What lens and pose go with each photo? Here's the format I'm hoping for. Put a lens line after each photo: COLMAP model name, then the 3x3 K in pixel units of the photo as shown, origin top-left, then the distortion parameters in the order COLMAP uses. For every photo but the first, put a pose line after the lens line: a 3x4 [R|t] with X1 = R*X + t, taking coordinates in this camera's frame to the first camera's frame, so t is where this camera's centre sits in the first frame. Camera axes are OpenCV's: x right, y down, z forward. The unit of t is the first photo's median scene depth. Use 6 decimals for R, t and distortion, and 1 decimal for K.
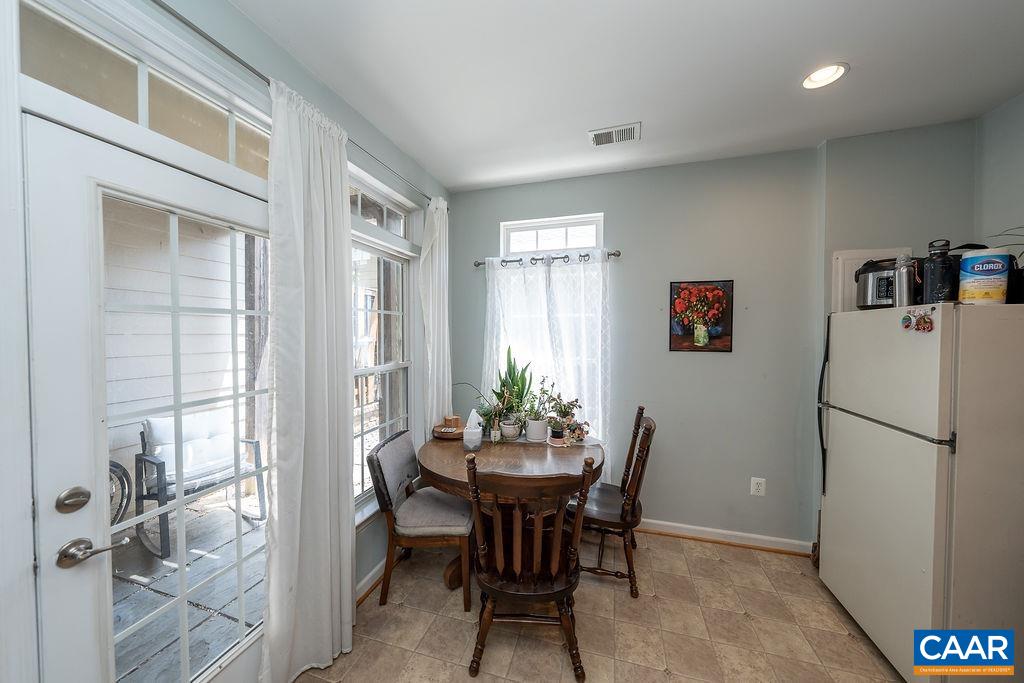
lens RADIAL K [[349.8, 0, 510.1], [0, 349.8, 337.6], [0, 0, 1]] dist [-0.001253, -0.000373]
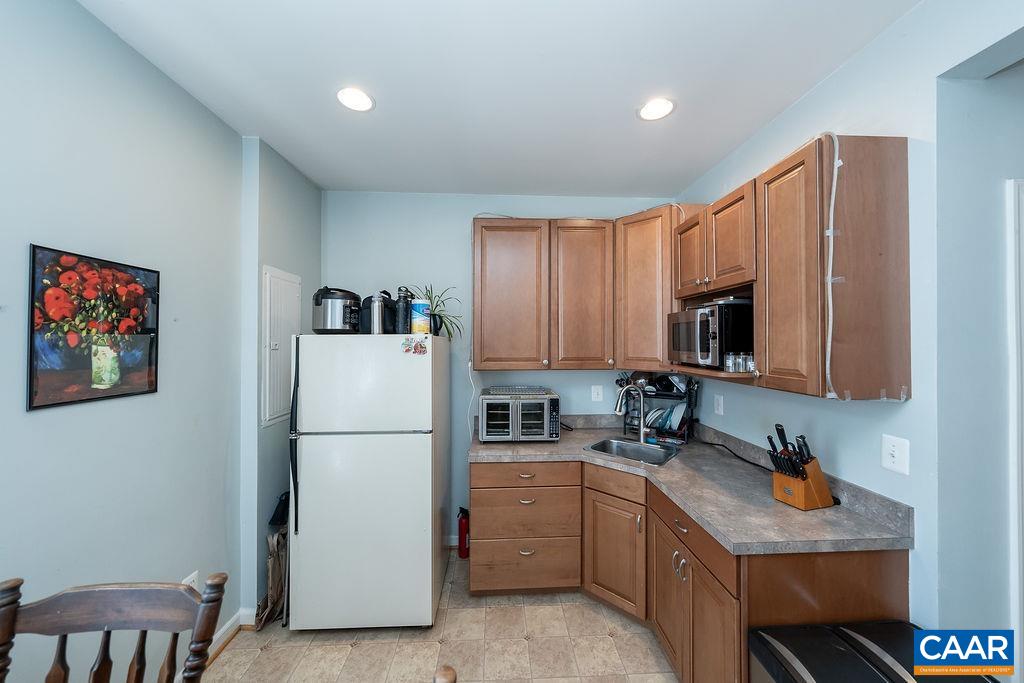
lens RADIAL K [[349.8, 0, 510.6], [0, 349.8, 340.1], [0, 0, 1]] dist [-0.001253, -0.000373]
pose [[-0.326266, 0.006139, 0.945258, -0.120968], [0.016442, 0.999864, -0.000819, -0.036619], [-0.945135, 0.015275, -0.326323, 0.617267]]
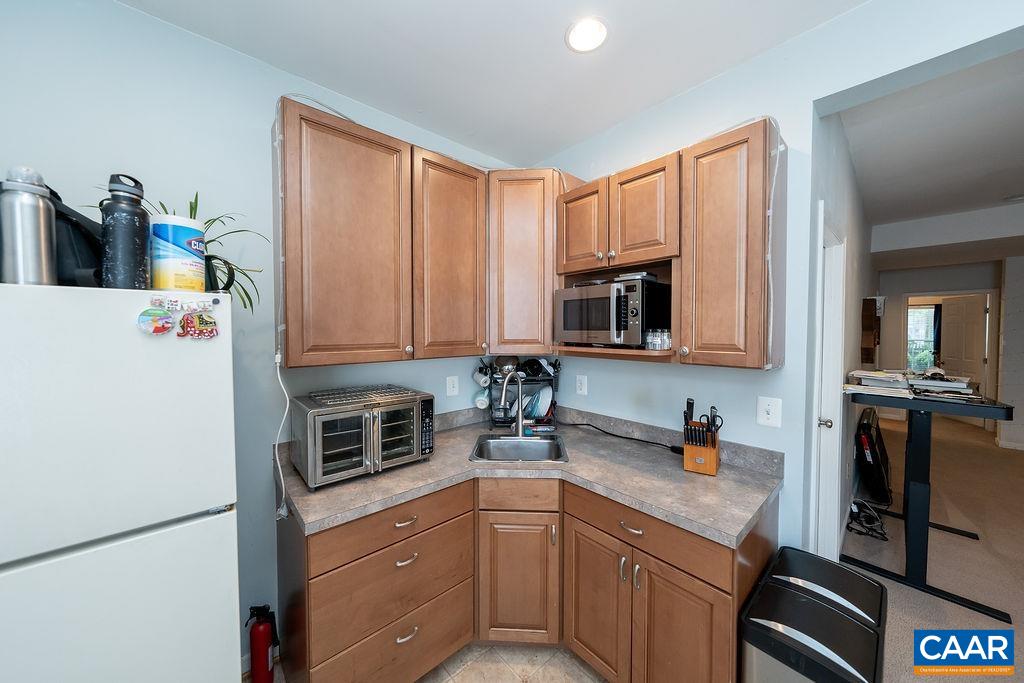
lens RADIAL K [[349.8, 0, 514.2], [0, 349.8, 338.5], [0, 0, 1]] dist [-0.001253, -0.000373]
pose [[-0.848354, -0.011282, 0.529309, 0.233766], [0.011012, 0.999181, 0.038947, -0.019215], [-0.529314, 0.038870, -0.847535, 0.677484]]
